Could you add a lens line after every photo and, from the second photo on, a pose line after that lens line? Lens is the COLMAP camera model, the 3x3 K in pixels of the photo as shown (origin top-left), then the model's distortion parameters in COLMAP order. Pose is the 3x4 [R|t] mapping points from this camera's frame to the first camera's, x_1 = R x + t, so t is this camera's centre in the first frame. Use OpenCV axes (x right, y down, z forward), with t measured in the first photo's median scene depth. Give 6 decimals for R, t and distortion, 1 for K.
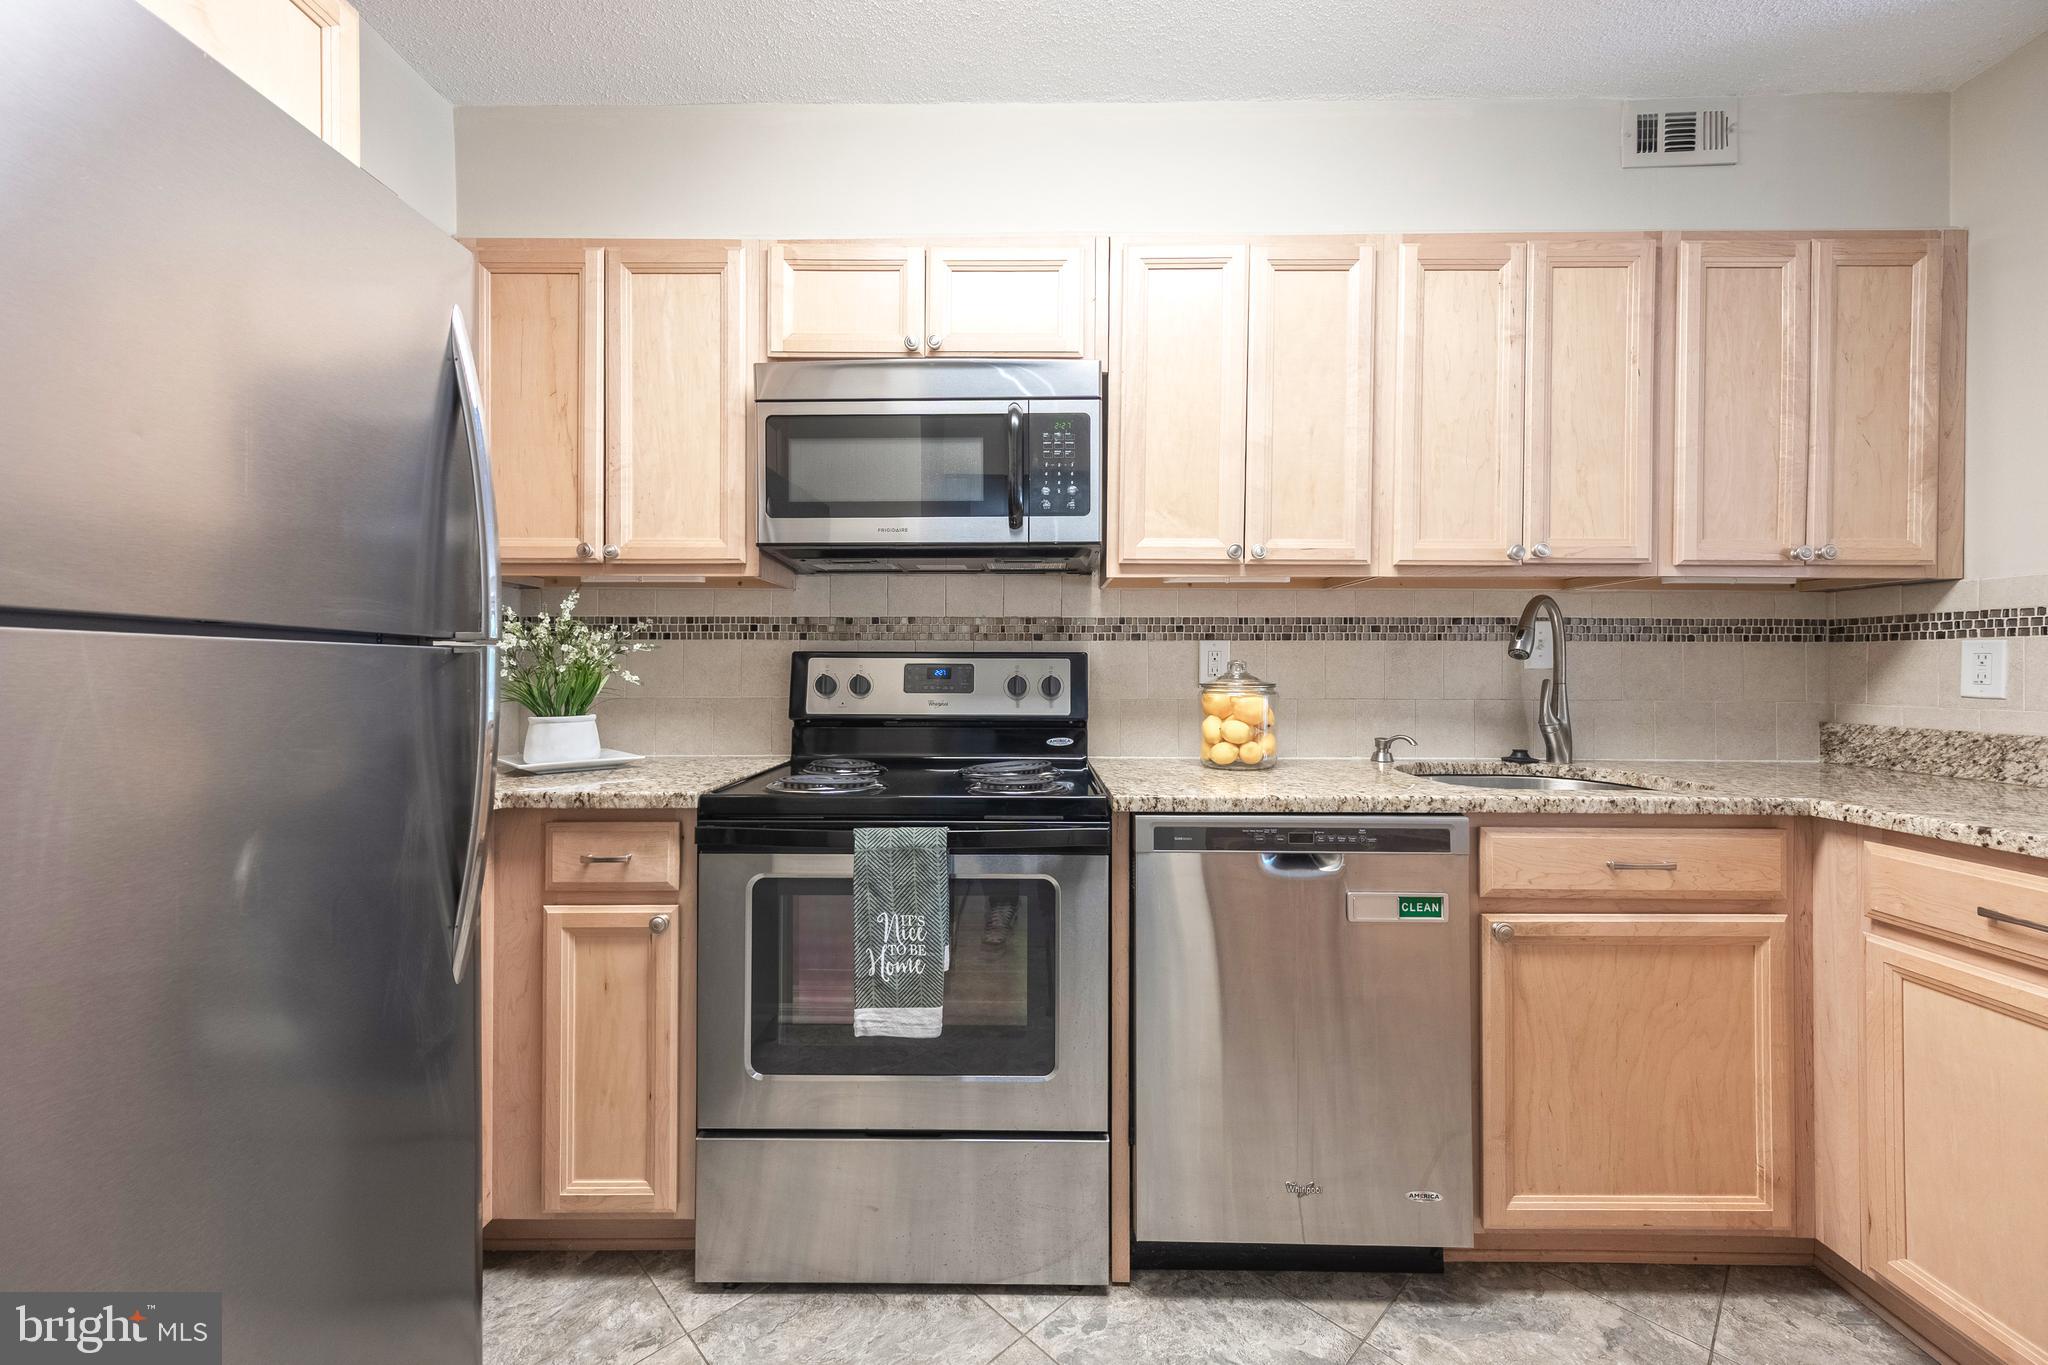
lens RADIAL K [[800.9, 0, 1019.5], [0, 800.9, 670.7], [0, 0, 1]] dist [0.009745, 0.000031]
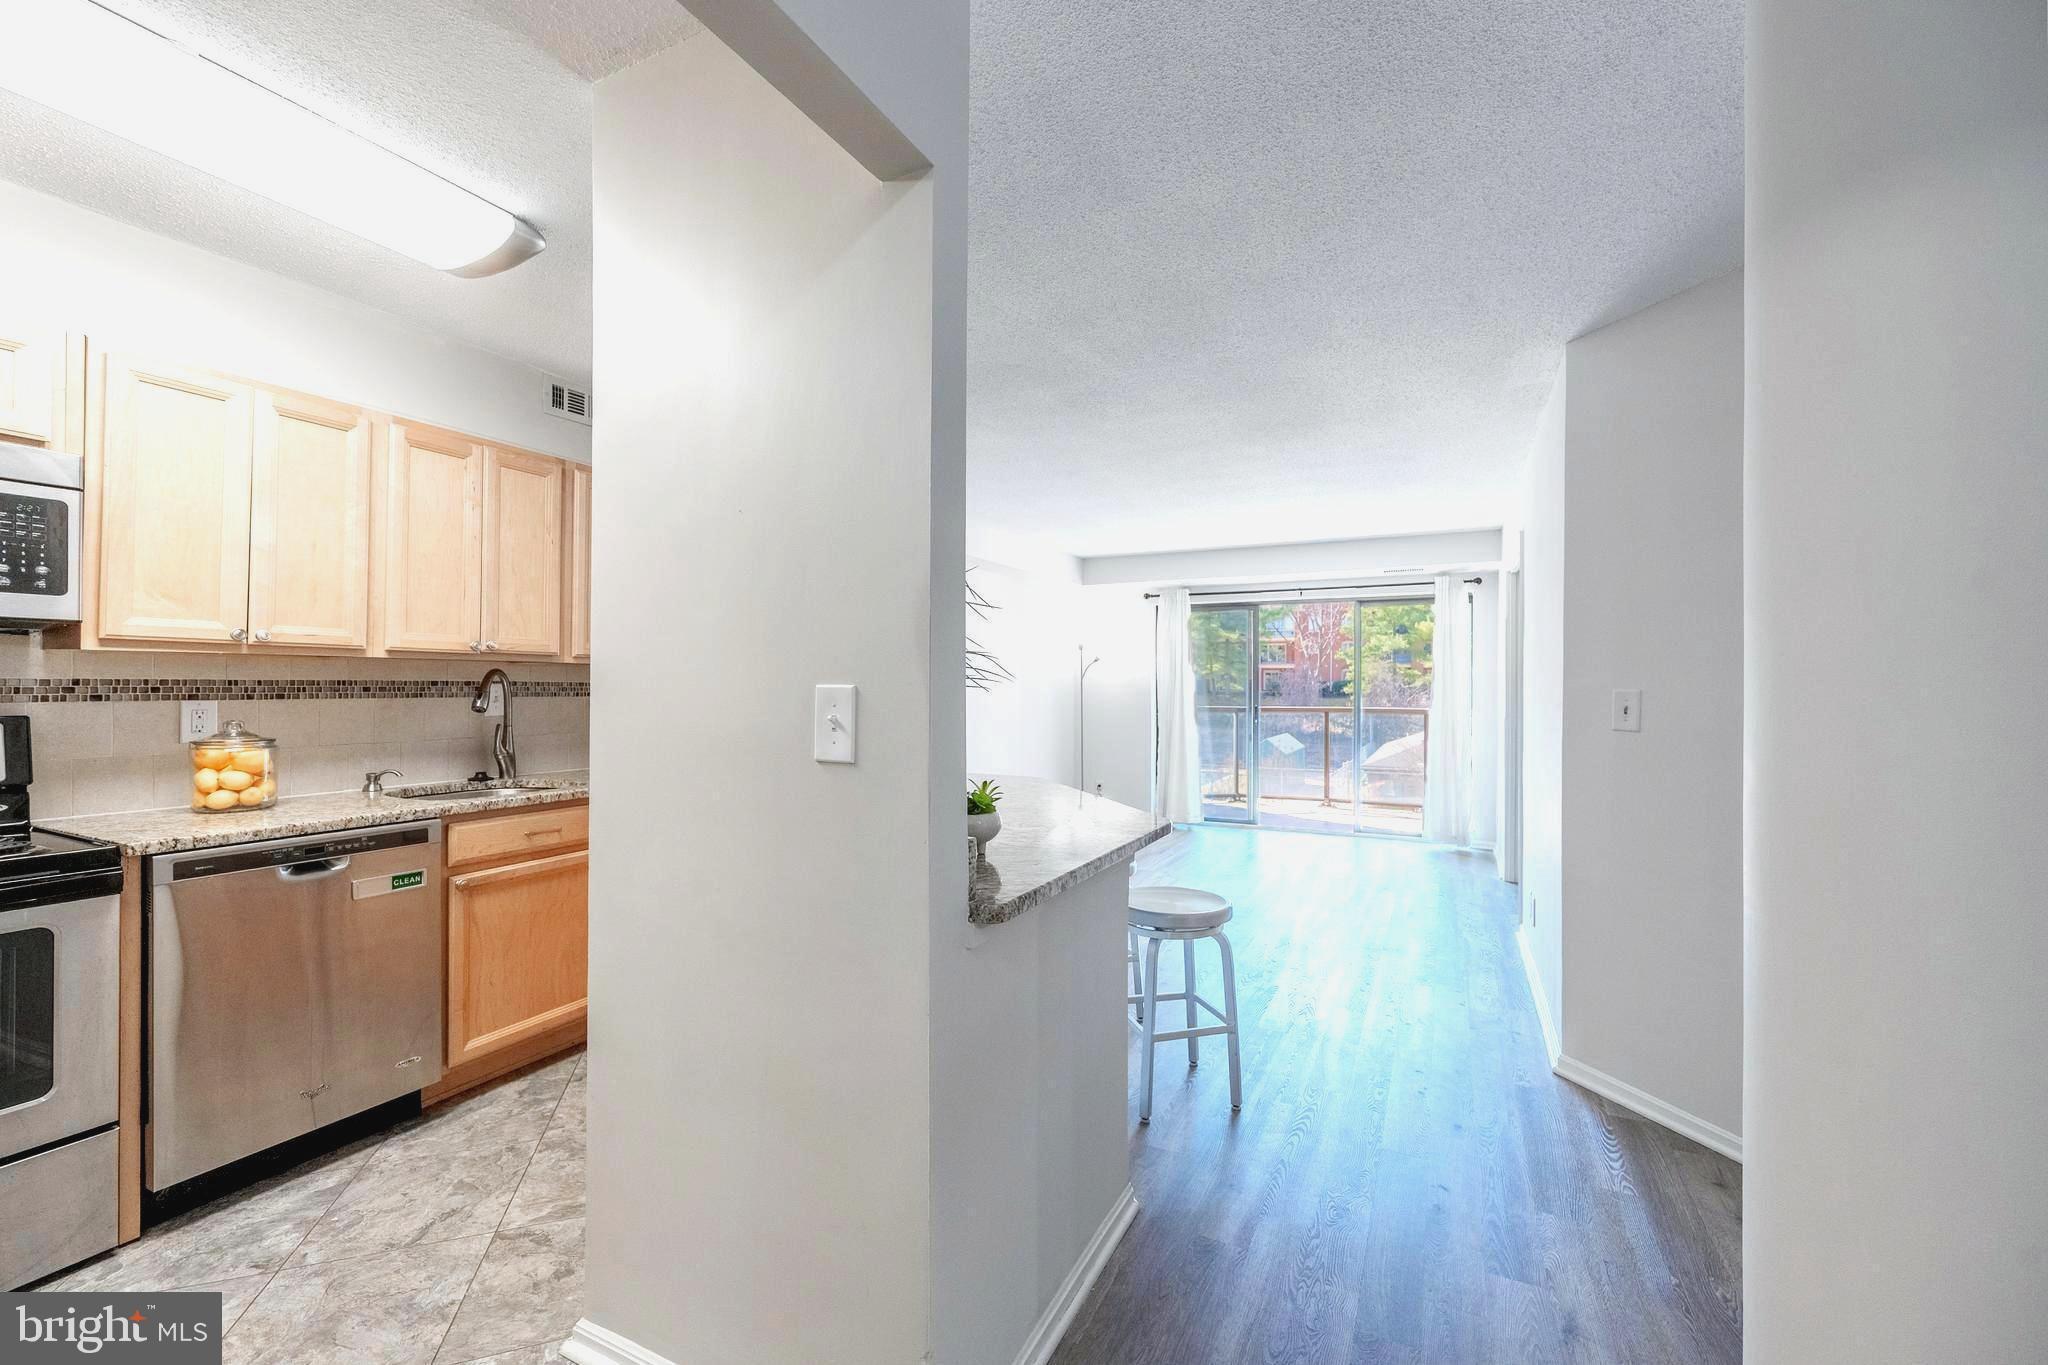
lens RADIAL K [[828.4, 0, 1044.8], [0, 828.4, 682.6], [0, 0, 1]] dist [-0.000362, -0.000046]
pose [[0.426371, 0.002428, 0.904545, -0.353694], [-0.003617, 0.999993, -0.000979, -0.077525], [-0.904541, -0.002854, 0.426377, -0.663512]]
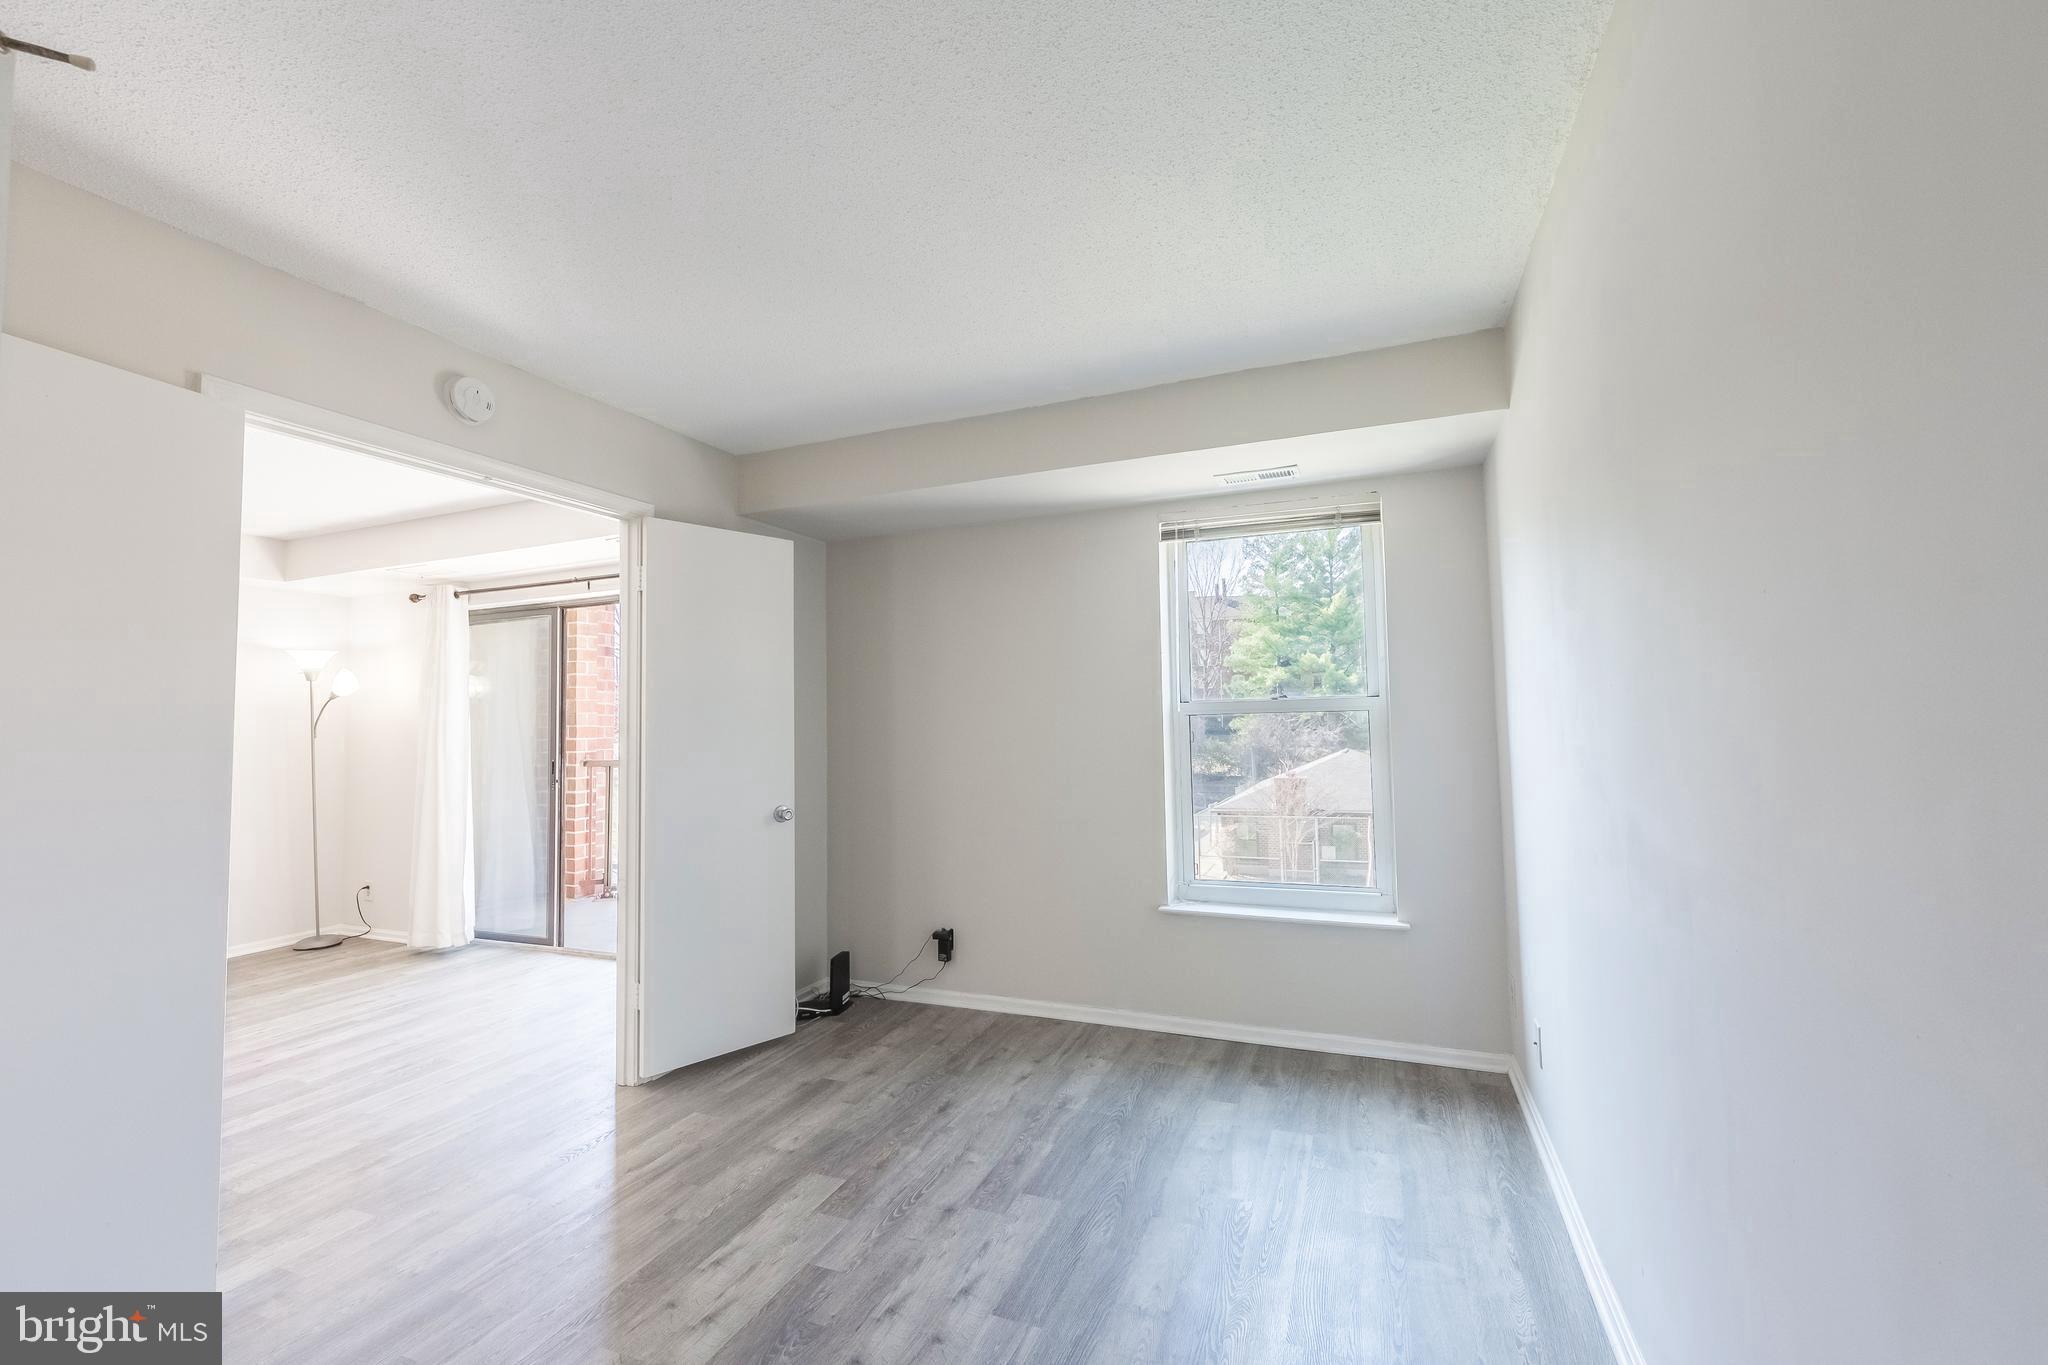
lens RADIAL K [[849.5, 0, 1027.0], [0, 849.5, 686.4], [0, 0, 1]] dist [0.002447, -0.000070]
pose [[0.365256, 0.034331, 0.930274, 1.842856], [0.019905, 0.998803, -0.044675, -0.056639], [-0.930694, 0.034835, 0.364136, -2.335600]]
